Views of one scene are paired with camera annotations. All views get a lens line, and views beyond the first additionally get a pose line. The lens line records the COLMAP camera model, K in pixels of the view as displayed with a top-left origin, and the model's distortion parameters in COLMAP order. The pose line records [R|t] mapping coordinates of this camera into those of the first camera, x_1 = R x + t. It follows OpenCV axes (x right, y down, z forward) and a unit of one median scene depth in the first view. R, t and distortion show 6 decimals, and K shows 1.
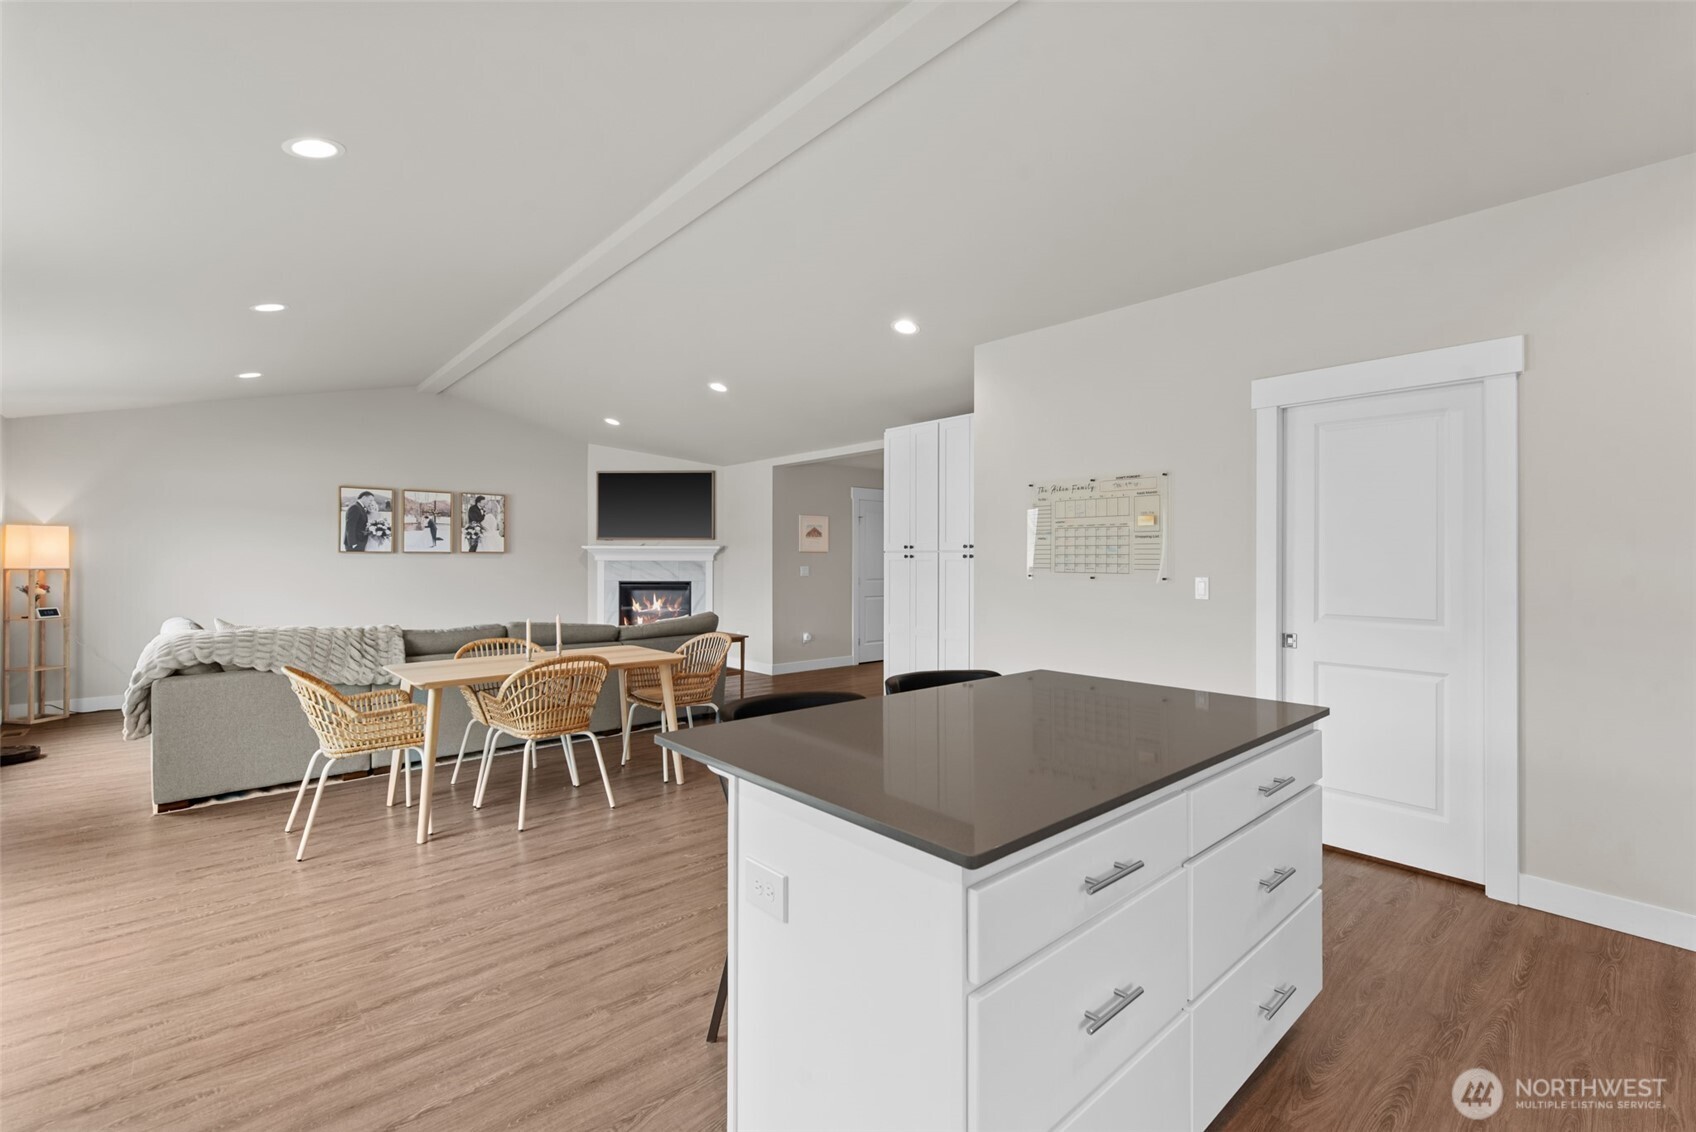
lens RADIAL K [[736.6, 0, 858.0], [0, 736.6, 551.8], [0, 0, 1]] dist [0.002444, -0.000553]
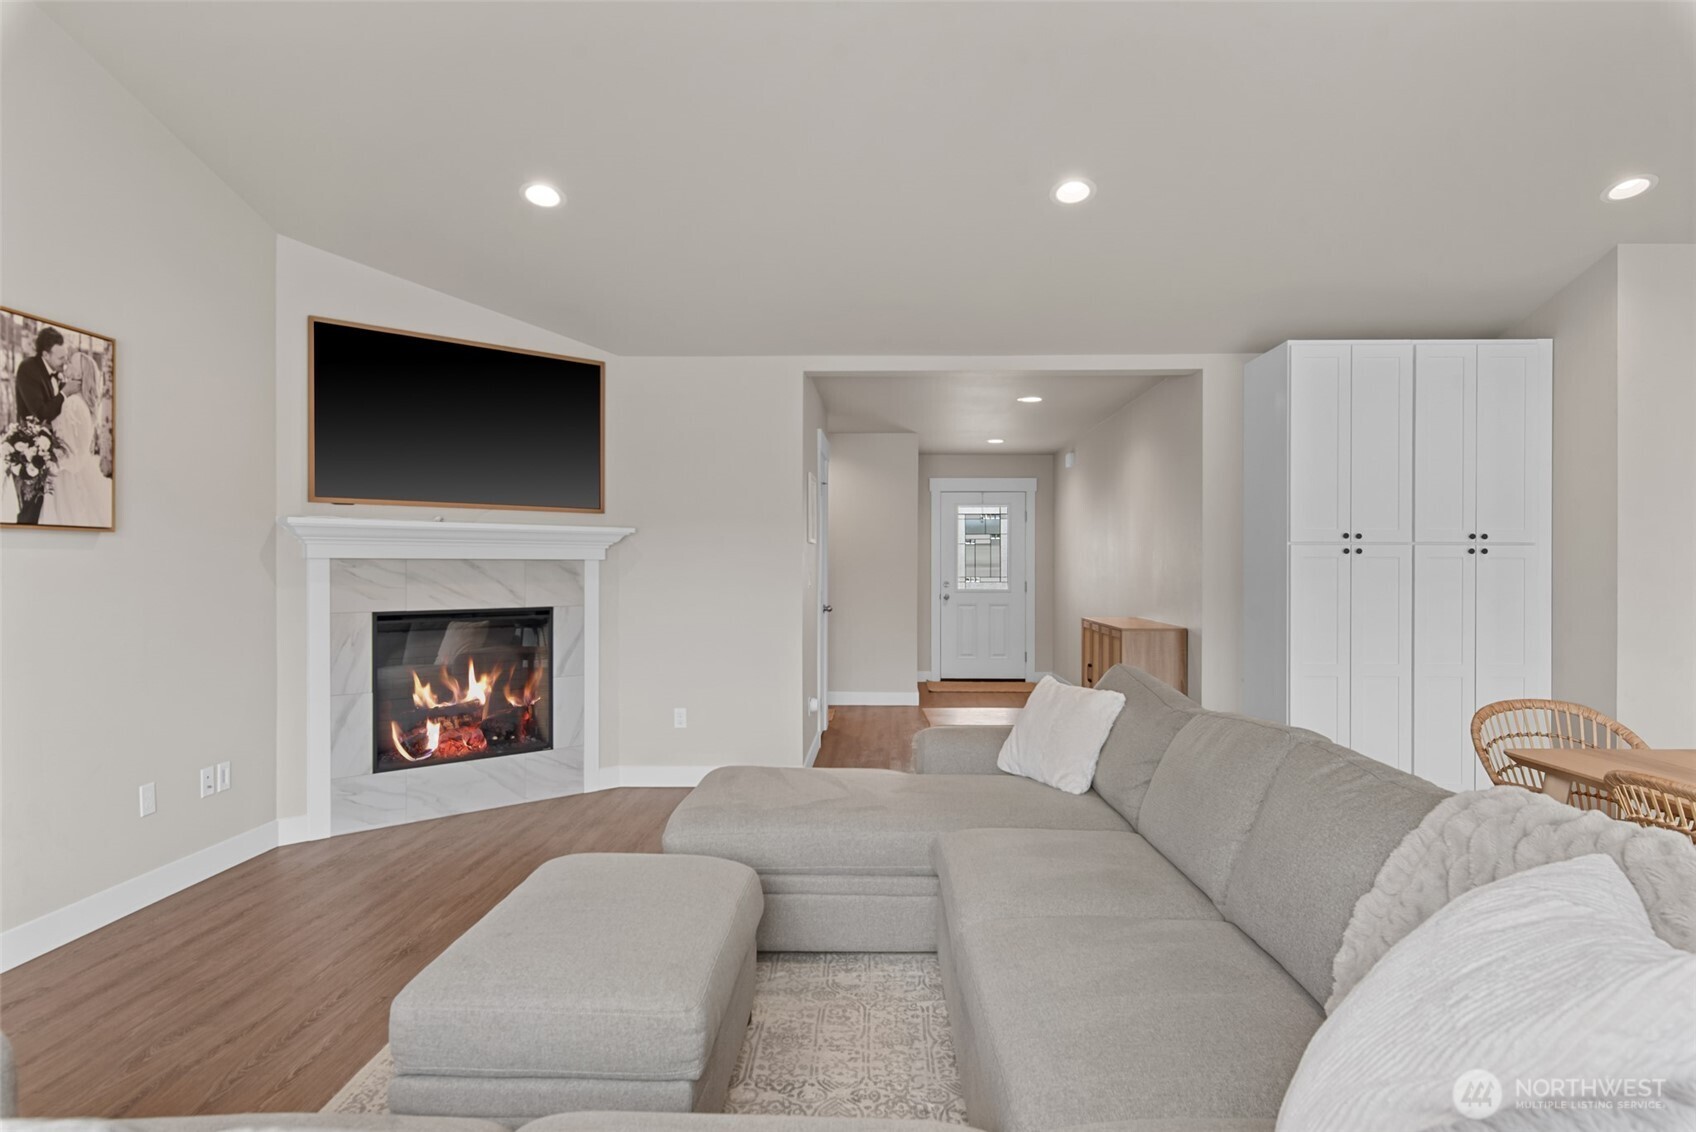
lens RADIAL K [[963.2, 0, 849.1], [0, 963.2, 564.9], [0, 0, 1]] dist [-0.007012, -0.000006]
pose [[0.692027, -0.000543, 0.721872, -0.589670], [-0.008048, 0.999932, 0.008467, 0.010476], [-0.721827, -0.011669, 0.691975, 0.540111]]
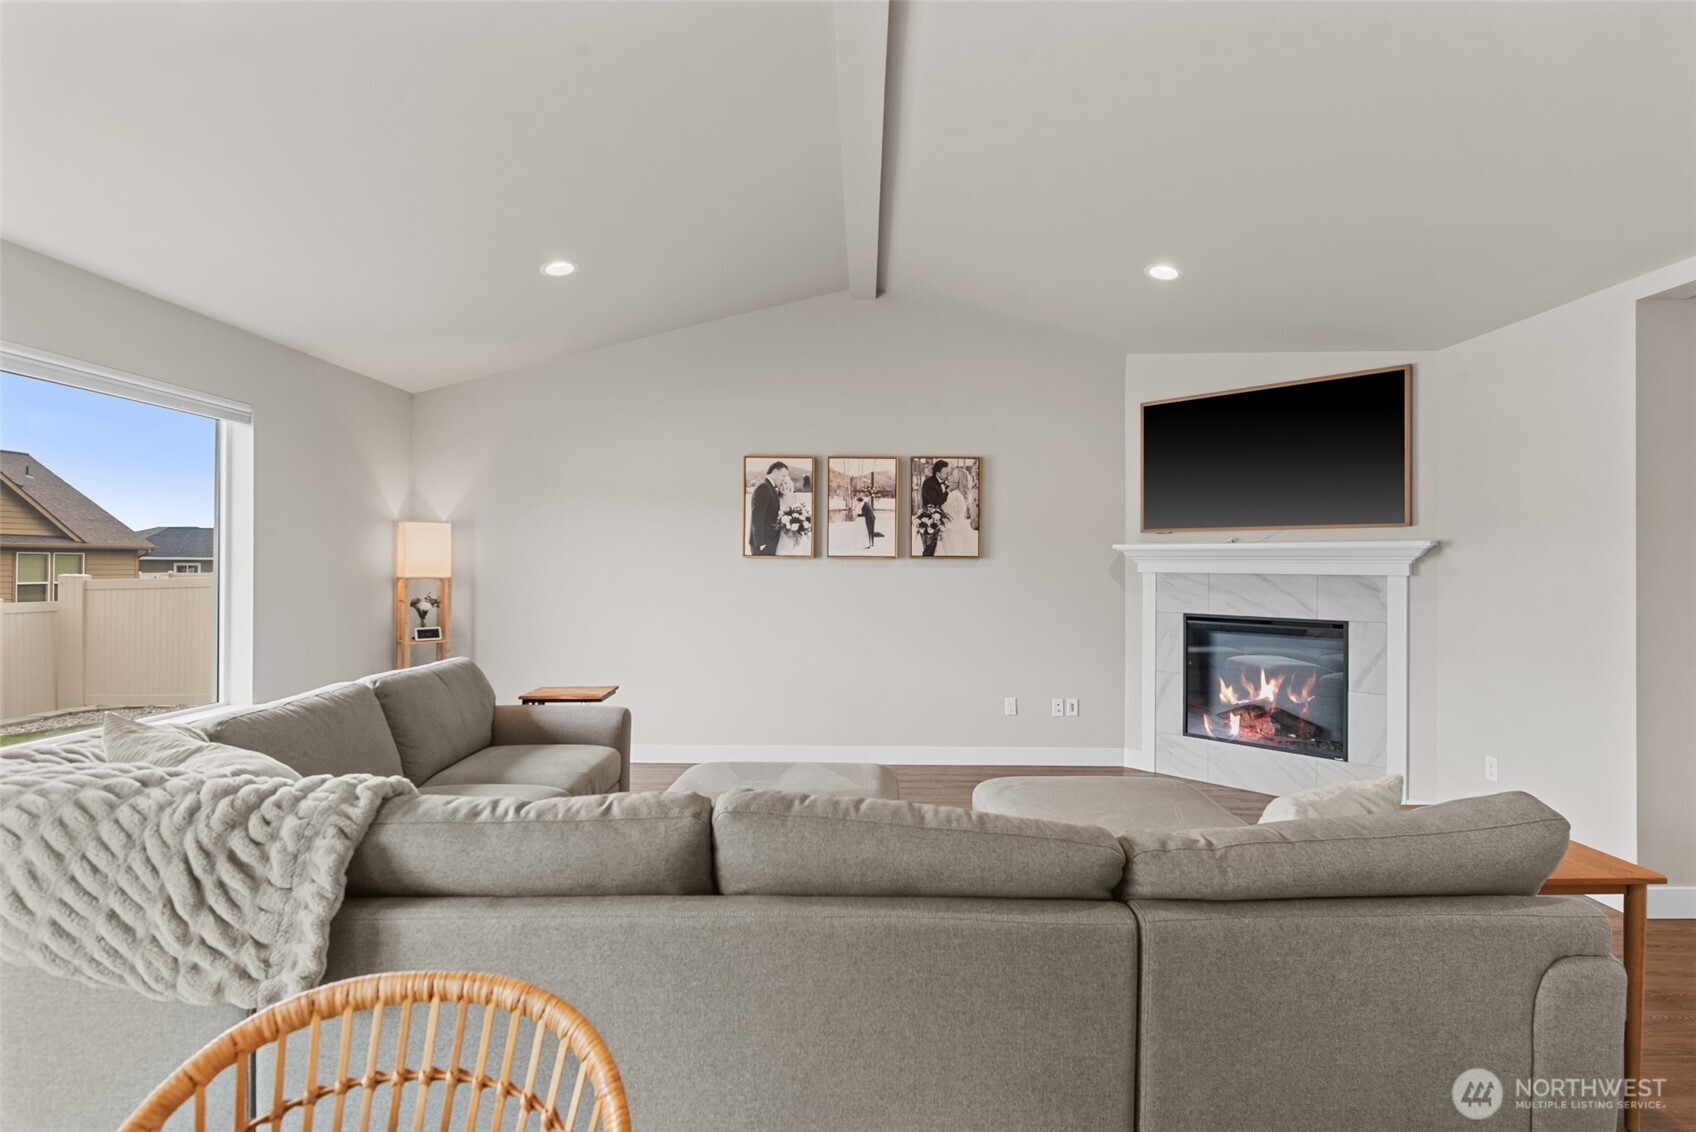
lens RADIAL K [[794.8, 0, 861.4], [0, 794.8, 562.7], [0, 0, 1]] dist [0.004974, -0.001052]
pose [[0.748282, 0.001562, -0.663379, -0.144752], [0.000756, 0.999995, 0.003208, 0.003599], [0.663380, -0.002902, 0.748277, 0.503720]]
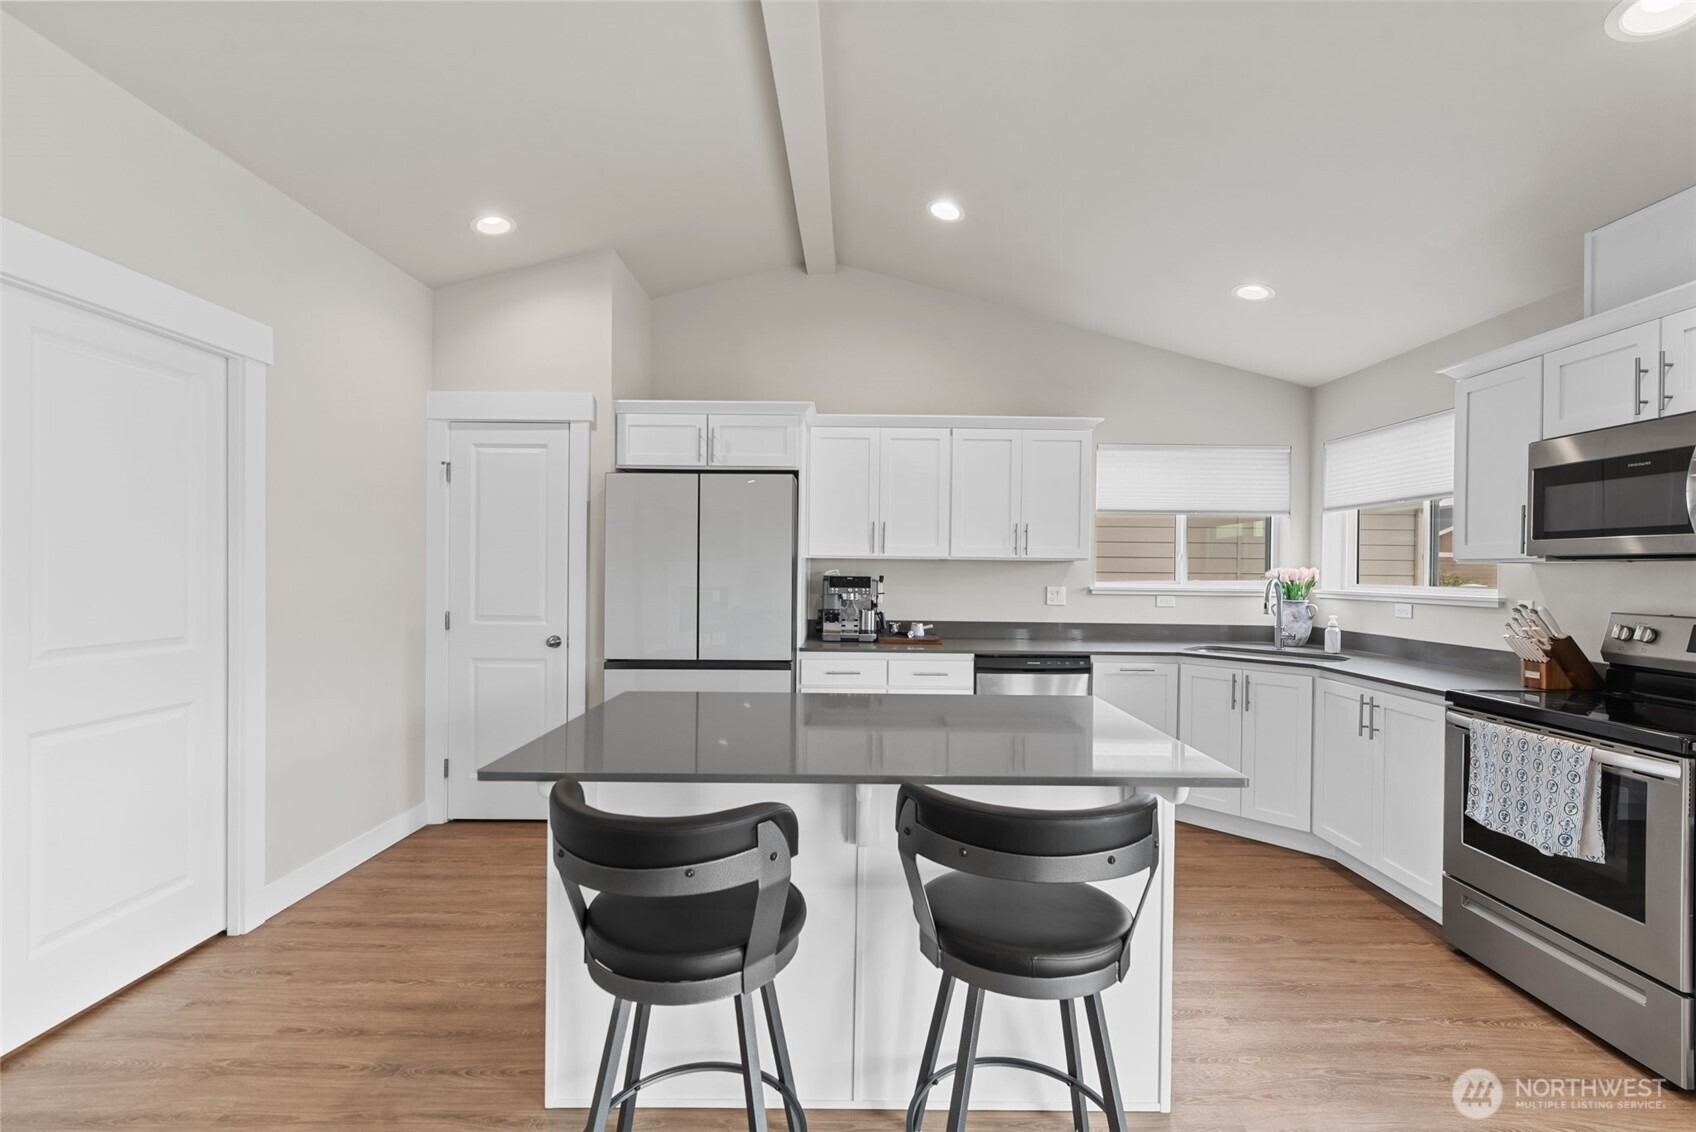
lens RADIAL K [[736.6, 0, 850.7], [0, 736.6, 572.5], [0, 0, 1]] dist [0.002444, -0.000553]
pose [[-0.745397, -0.015130, 0.666449, -0.103903], [-0.018952, 0.999819, 0.001501, 0.003111], [-0.666351, -0.011512, -0.745549, 0.414659]]
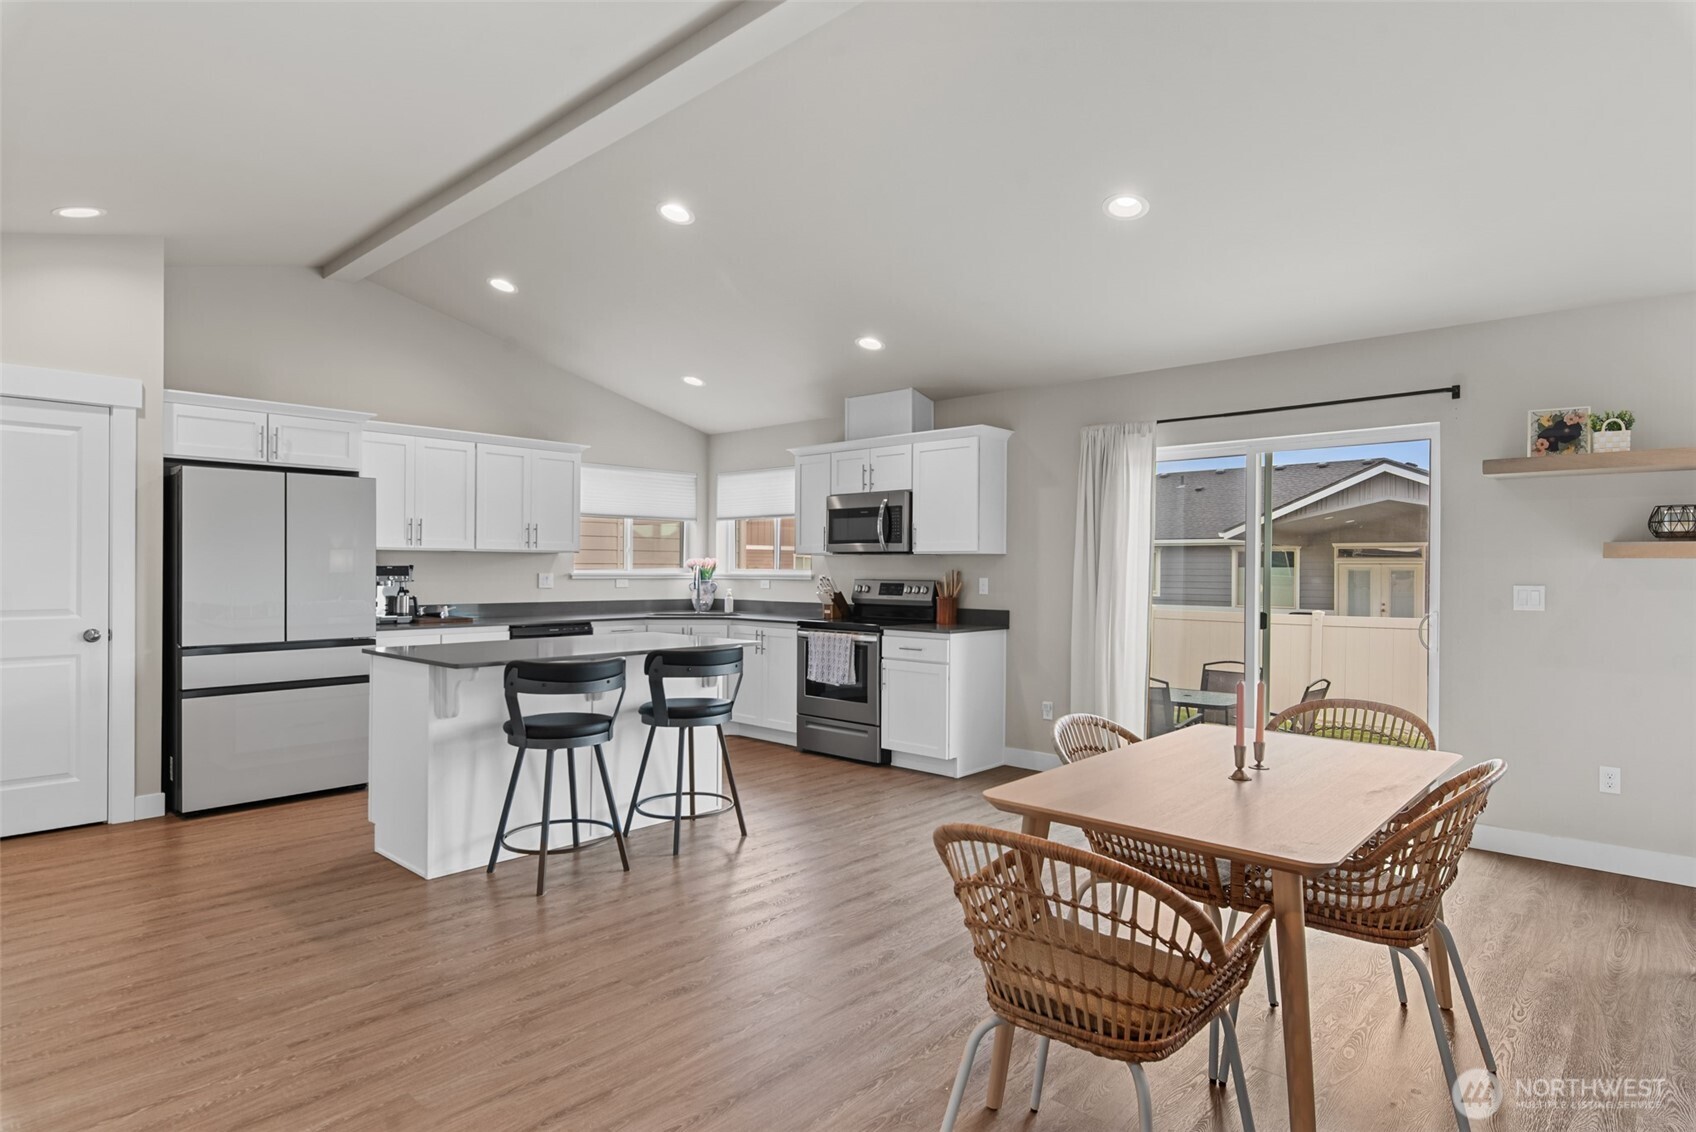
lens RADIAL K [[938.0, 0, 873.9], [0, 938.0, 570.3], [0, 0, 1]] dist [0.003224, 0.002217]
pose [[-0.993748, -0.008232, -0.111340, -0.060078], [-0.007588, 0.999952, -0.006207, 0.011542], [0.111386, -0.005323, -0.993763, 0.796650]]
